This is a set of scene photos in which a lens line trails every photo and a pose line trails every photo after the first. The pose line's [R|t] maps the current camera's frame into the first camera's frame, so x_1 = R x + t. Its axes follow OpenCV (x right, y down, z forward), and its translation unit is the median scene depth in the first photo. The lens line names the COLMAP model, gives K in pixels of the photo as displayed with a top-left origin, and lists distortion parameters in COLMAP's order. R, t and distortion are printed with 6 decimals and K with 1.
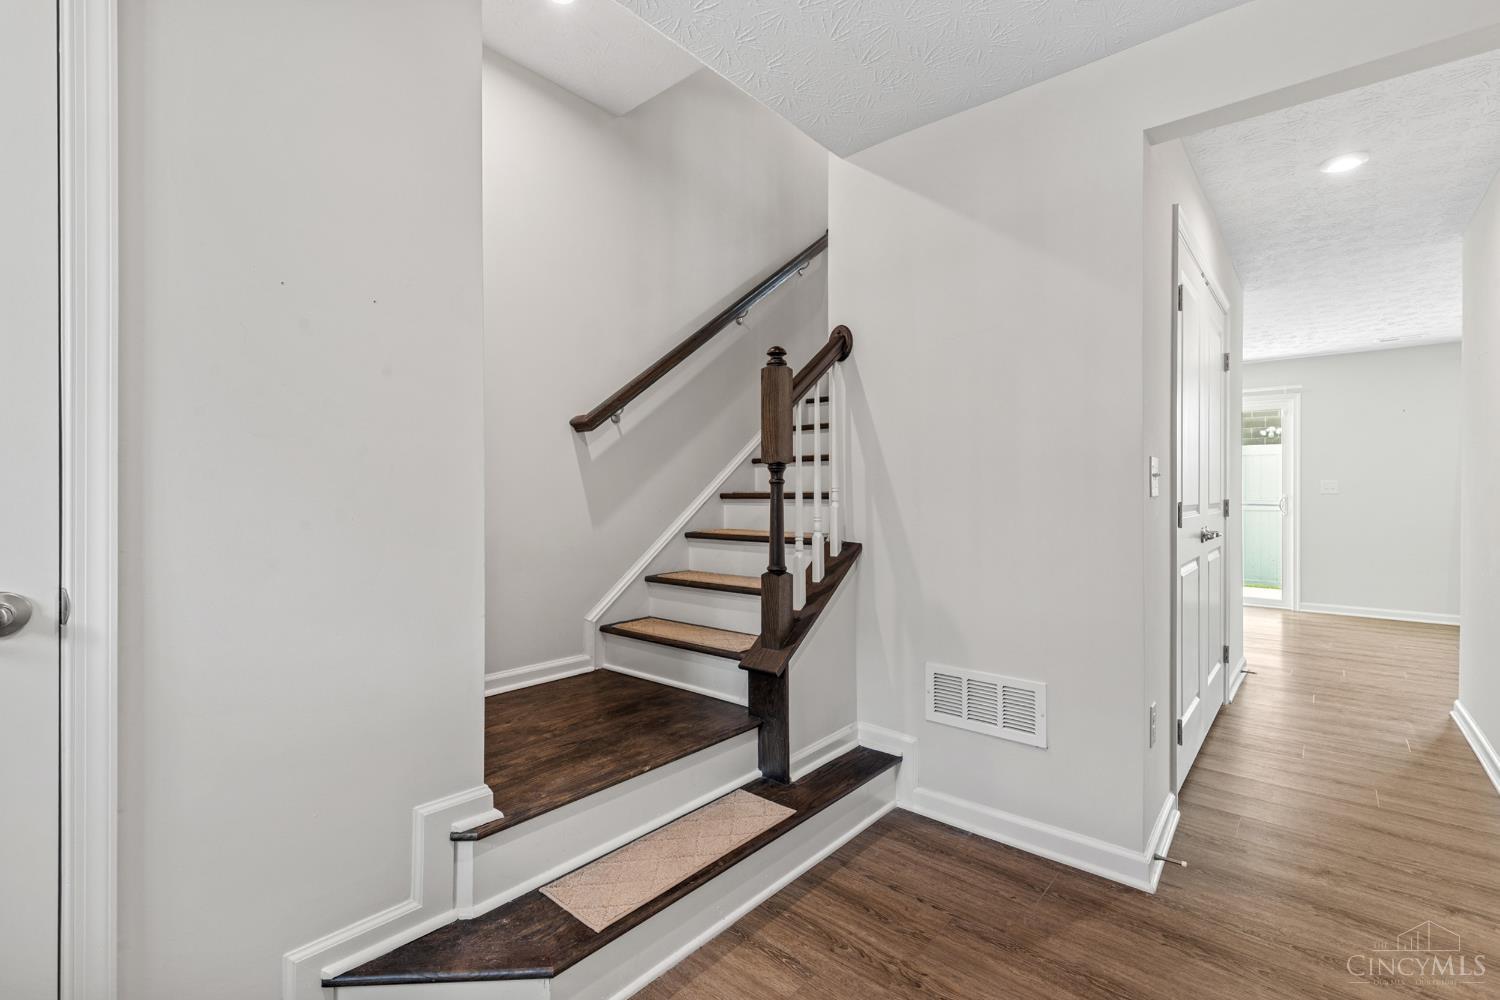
lens RADIAL K [[668.7, 0, 748.6], [0, 668.7, 497.1], [0, 0, 1]] dist [0.002183, 0.000200]
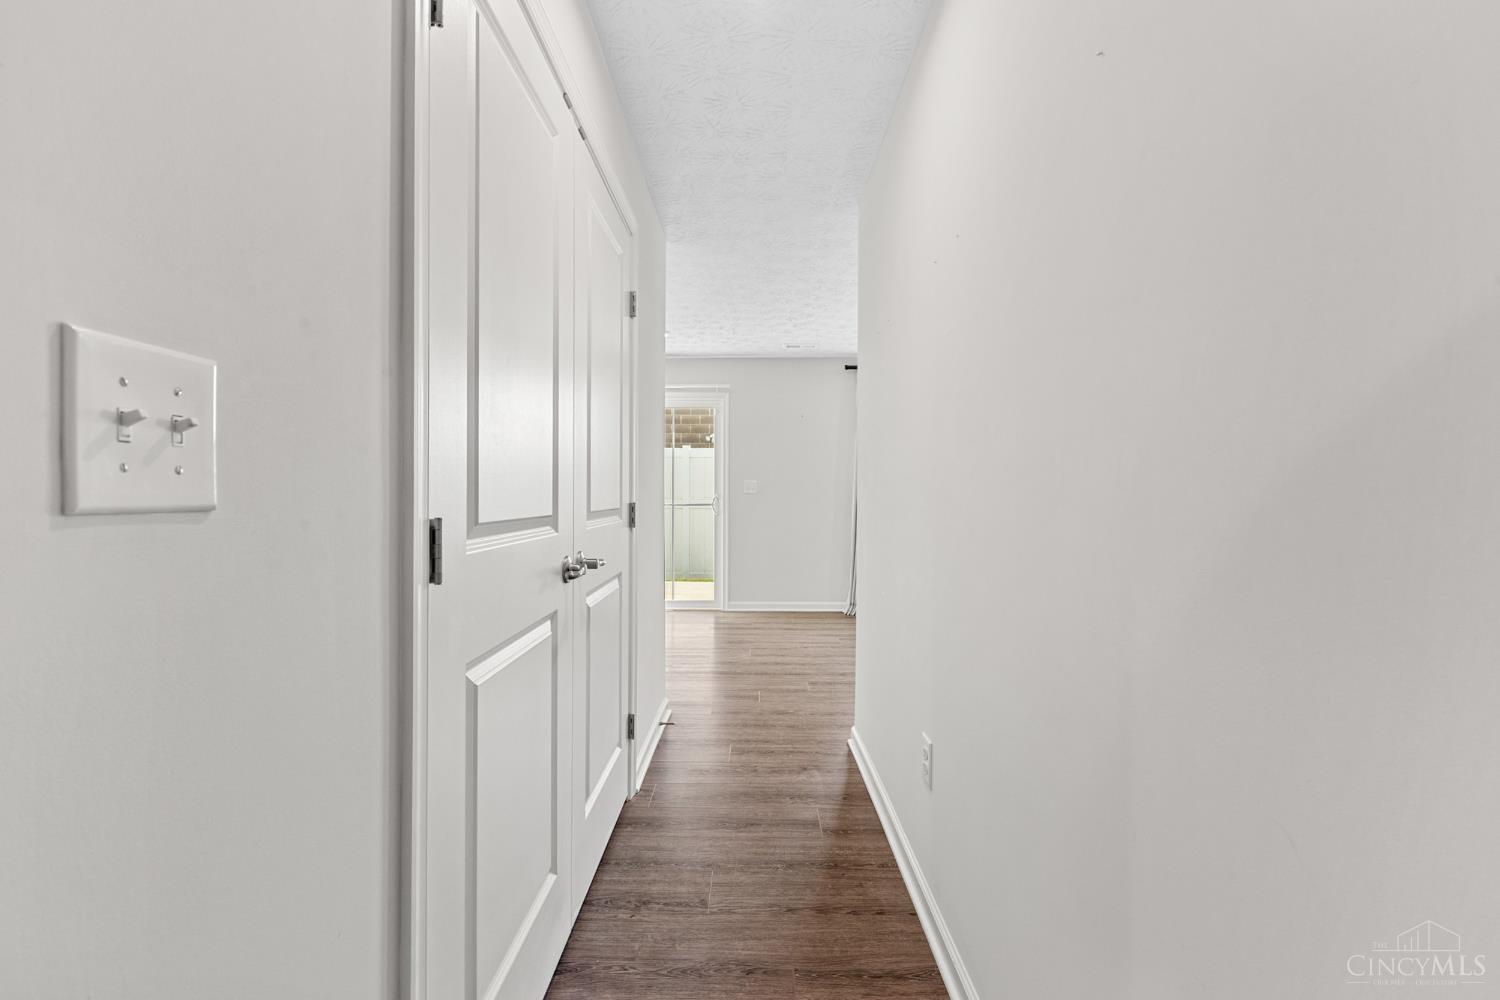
lens RADIAL K [[668.7, 0, 748.6], [0, 668.7, 497.1], [0, 0, 1]] dist [0.002183, 0.000200]
pose [[0.761455, -0.000470, 0.648218, 0.356437], [-0.000941, 0.999998, 0.001831, -0.003524], [-0.648217, -0.002004, 0.761453, 0.394278]]
